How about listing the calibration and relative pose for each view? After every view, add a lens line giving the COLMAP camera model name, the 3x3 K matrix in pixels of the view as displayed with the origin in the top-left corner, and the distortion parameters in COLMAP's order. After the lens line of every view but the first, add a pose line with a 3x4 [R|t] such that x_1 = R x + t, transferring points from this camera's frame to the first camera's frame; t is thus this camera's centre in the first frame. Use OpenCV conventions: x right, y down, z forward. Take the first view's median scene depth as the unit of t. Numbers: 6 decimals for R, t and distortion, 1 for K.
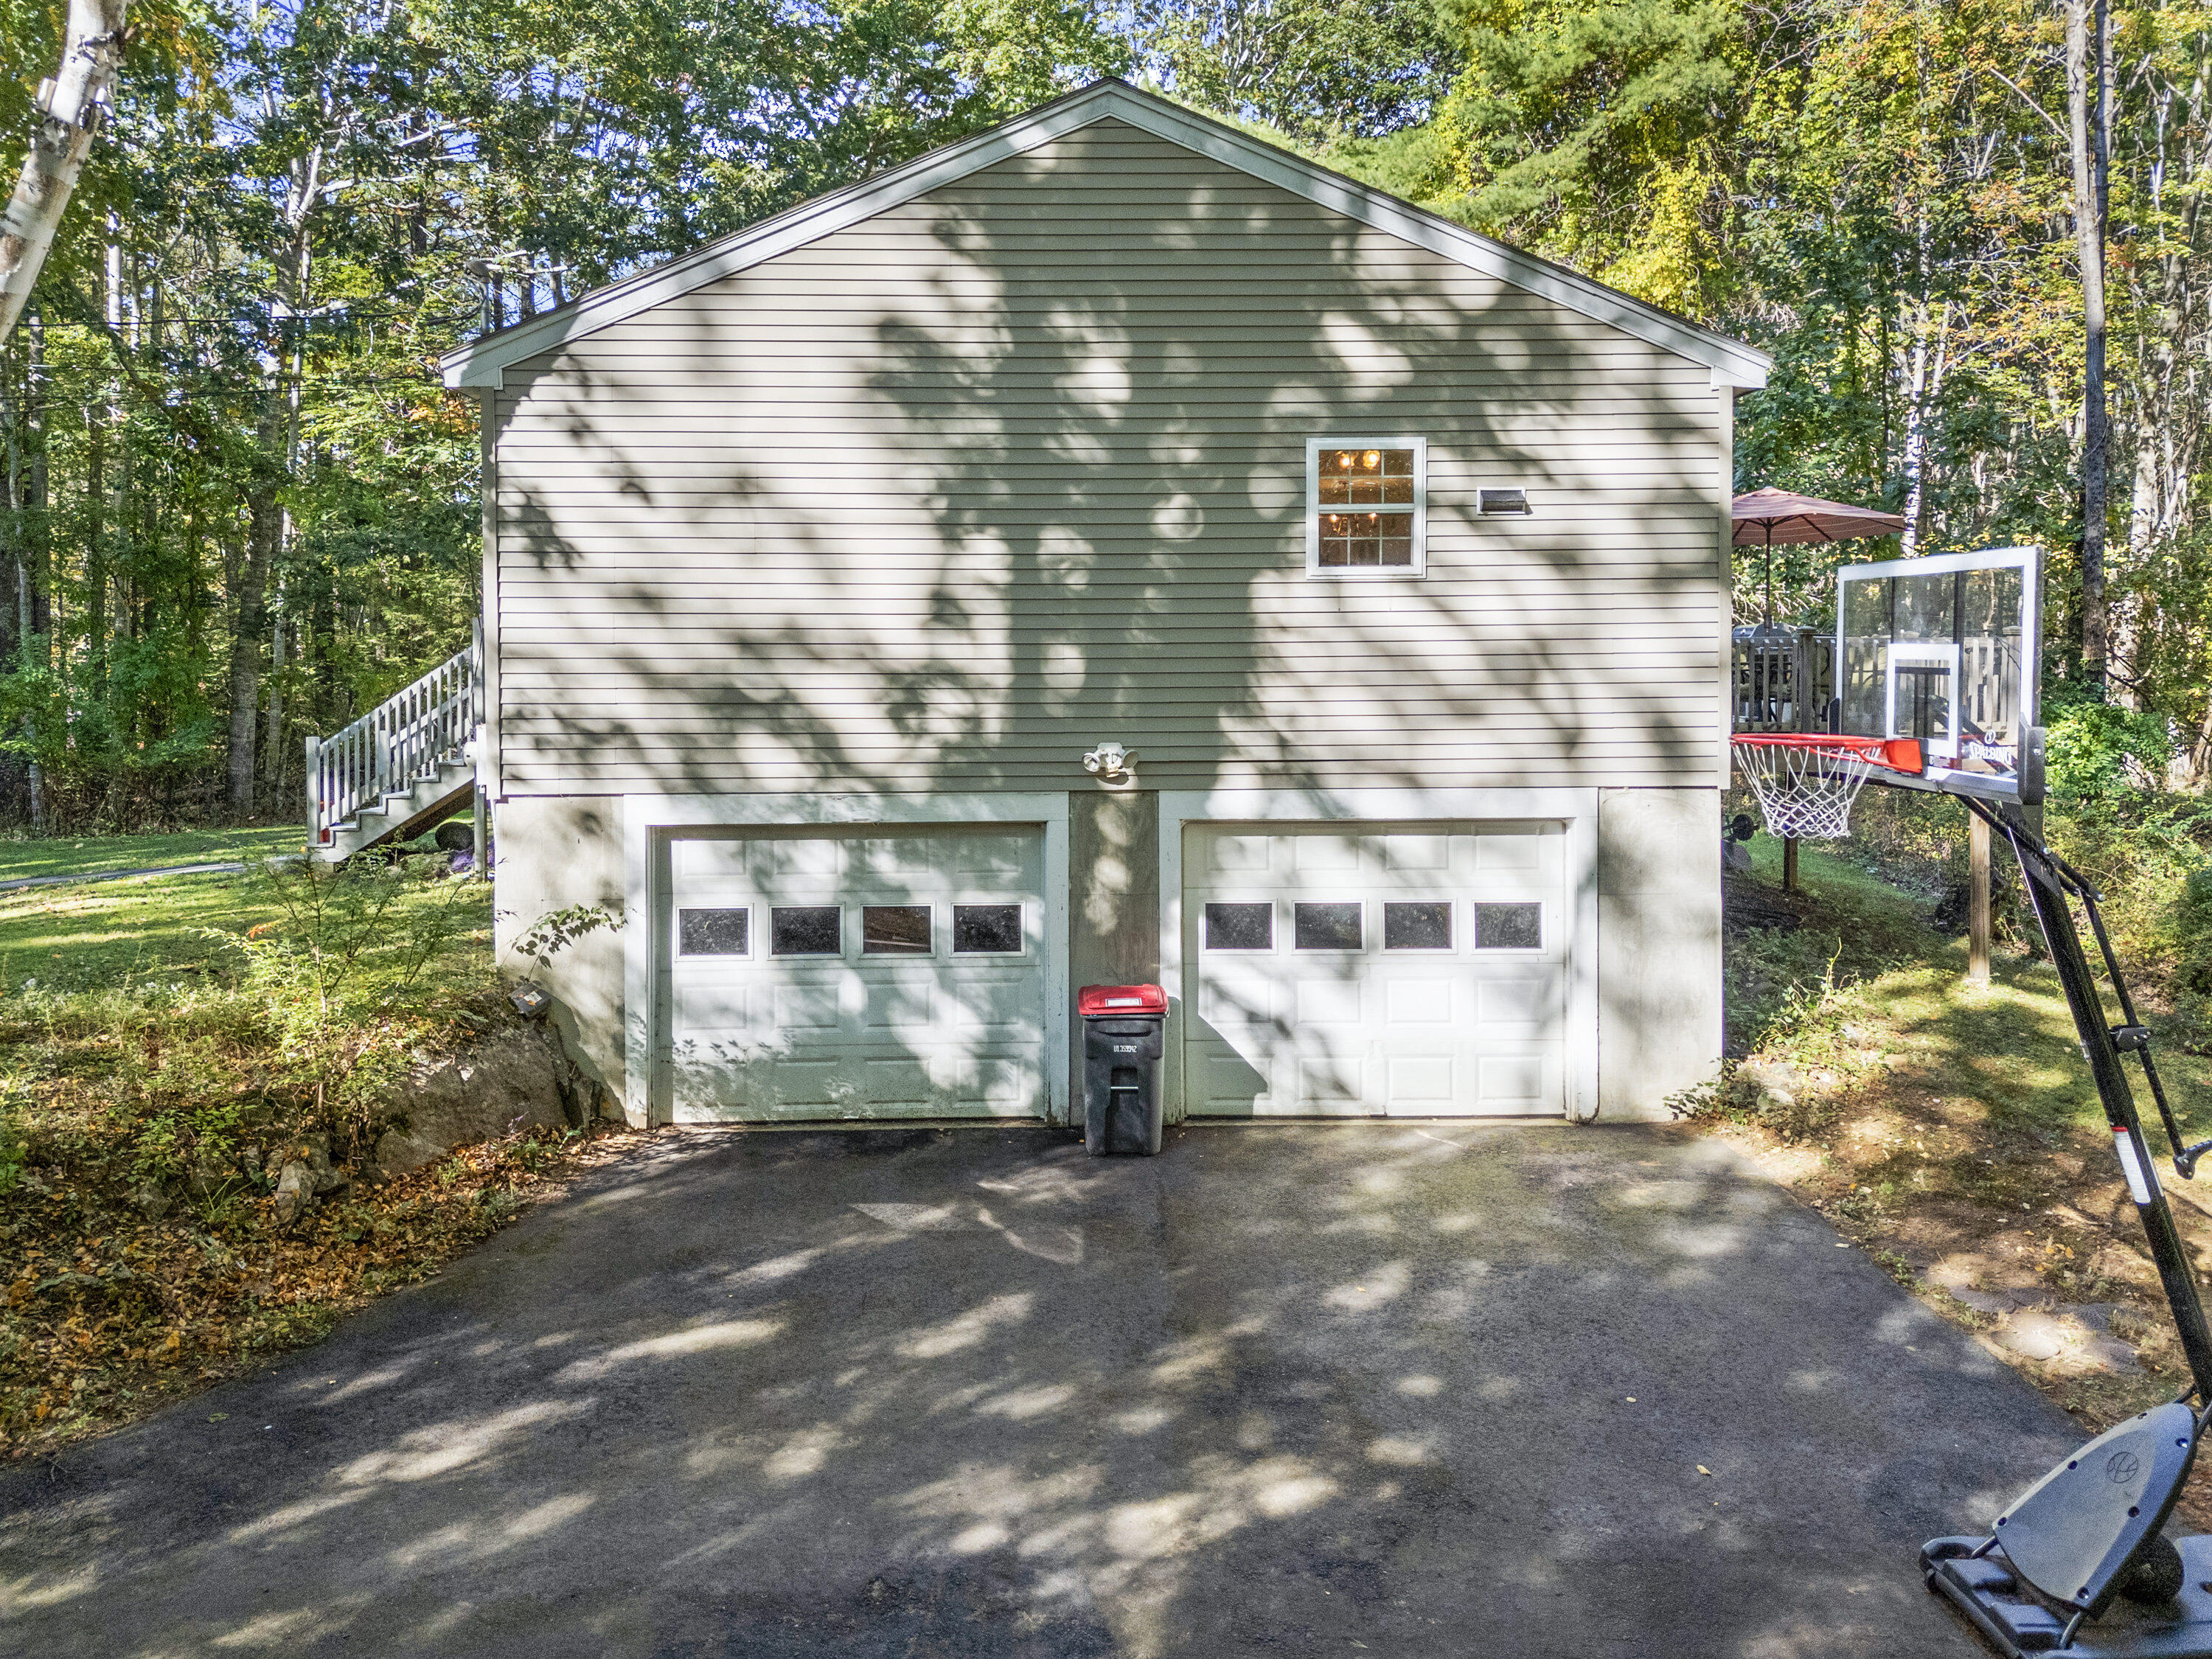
lens RADIAL K [[1569.0, 0, 1209.4], [0, 1569.0, 718.8], [0, 0, 1]] dist [0.020333, -0.014093]
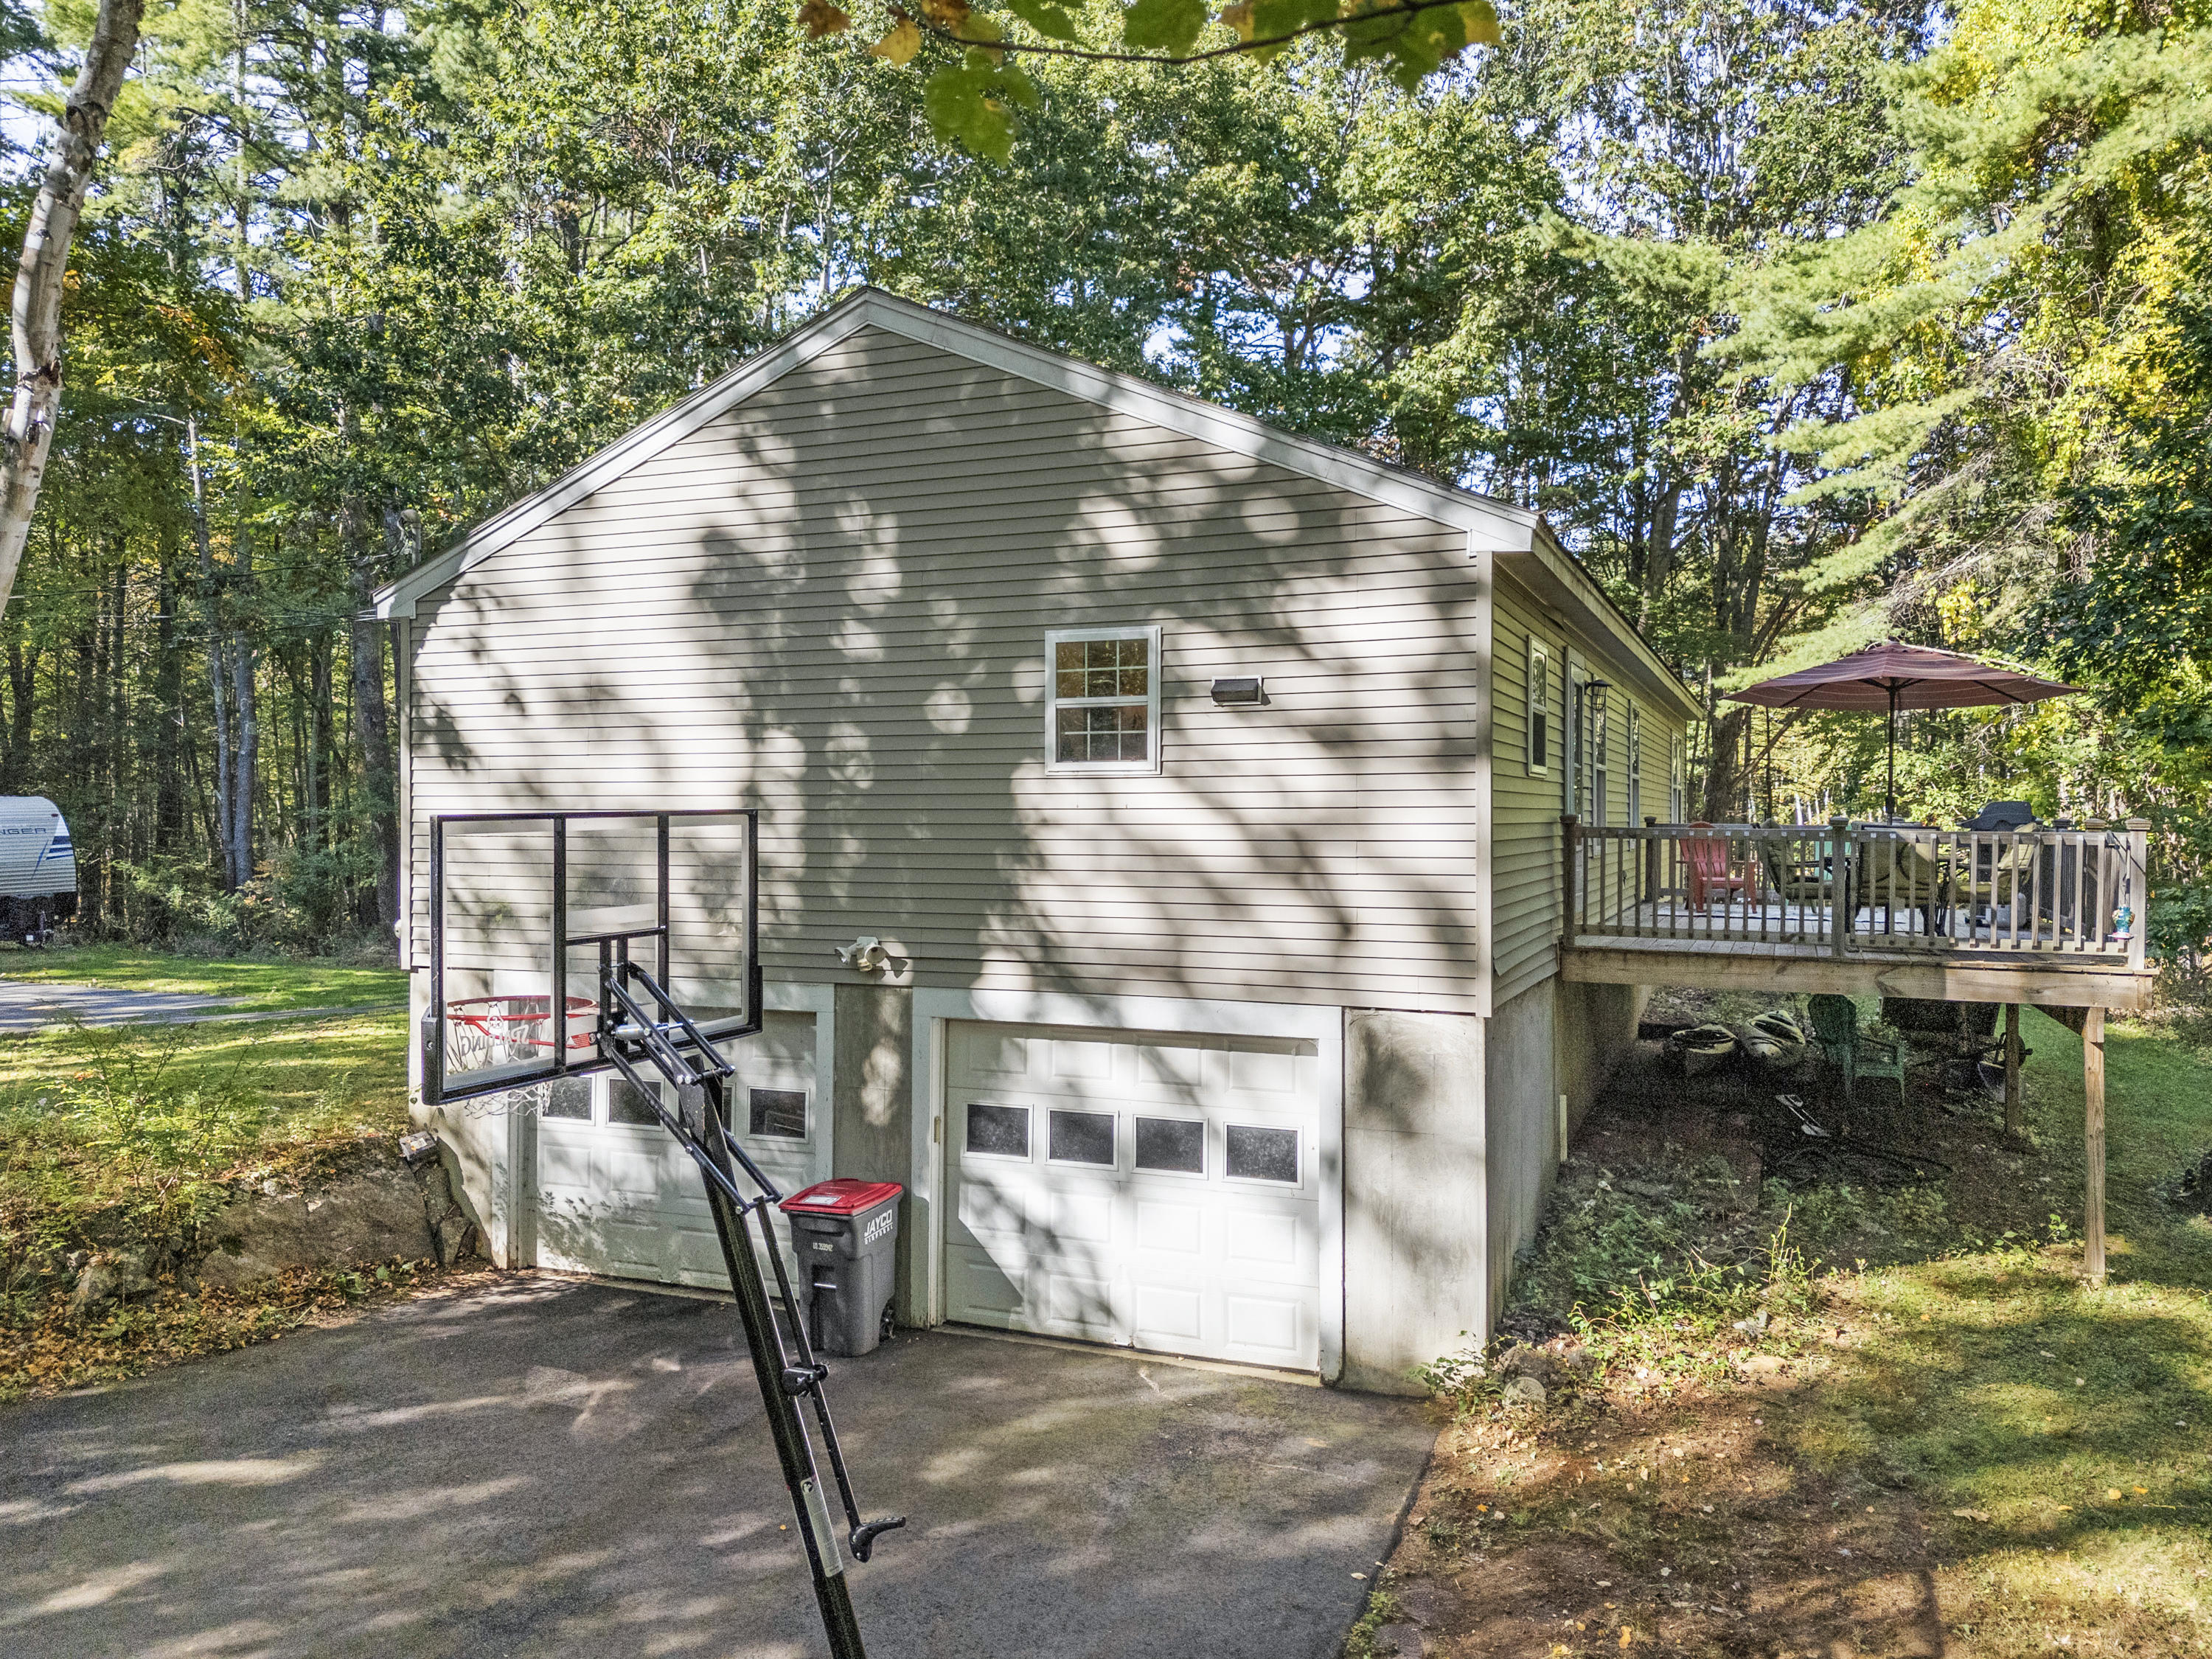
lens RADIAL K [[1569.0, 0, 1104.3], [0, 1569.0, 832.2], [0, 0, 1]] dist [0.020333, -0.014093]
pose [[0.920303, 0.006191, -0.391158, 0.460739], [-0.016288, 0.999614, -0.022501, -0.031458], [0.390868, 0.027079, 0.920048, 0.126575]]
